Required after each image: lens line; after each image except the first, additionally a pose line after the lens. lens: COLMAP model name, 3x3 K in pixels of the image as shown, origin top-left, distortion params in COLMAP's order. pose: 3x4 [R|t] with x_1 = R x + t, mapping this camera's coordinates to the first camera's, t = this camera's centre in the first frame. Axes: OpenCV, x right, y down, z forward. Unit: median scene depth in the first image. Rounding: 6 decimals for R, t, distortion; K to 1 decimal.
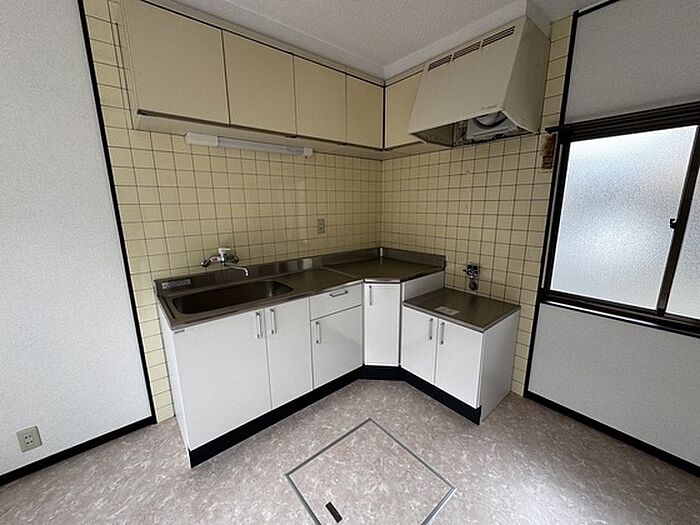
lens RADIAL K [[279.7, 0, 349.6], [0, 279.7, 262.8], [0, 0, 1]] dist [-0.010919, 0.003927]
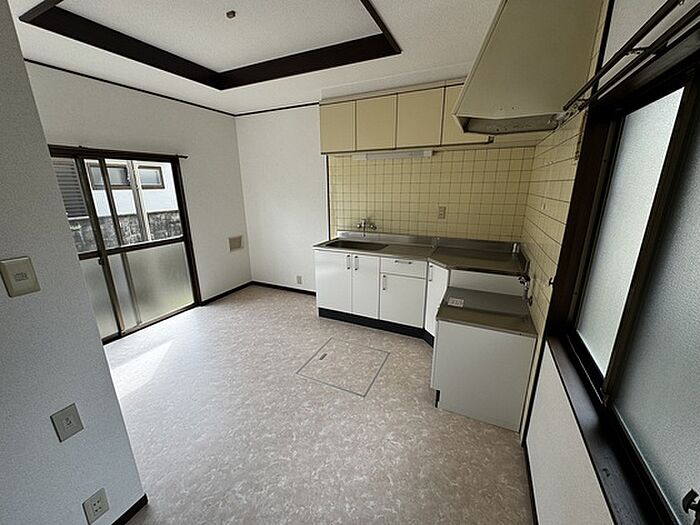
lens RADIAL K [[279.7, 0, 346.3], [0, 279.7, 262.7], [0, 0, 1]] dist [-0.010919, 0.003927]
pose [[0.409059, 0.248257, -0.878088, 1.069774], [-0.183815, 0.964972, 0.187191, -0.093329], [0.893803, 0.084833, 0.440364, 0.154423]]
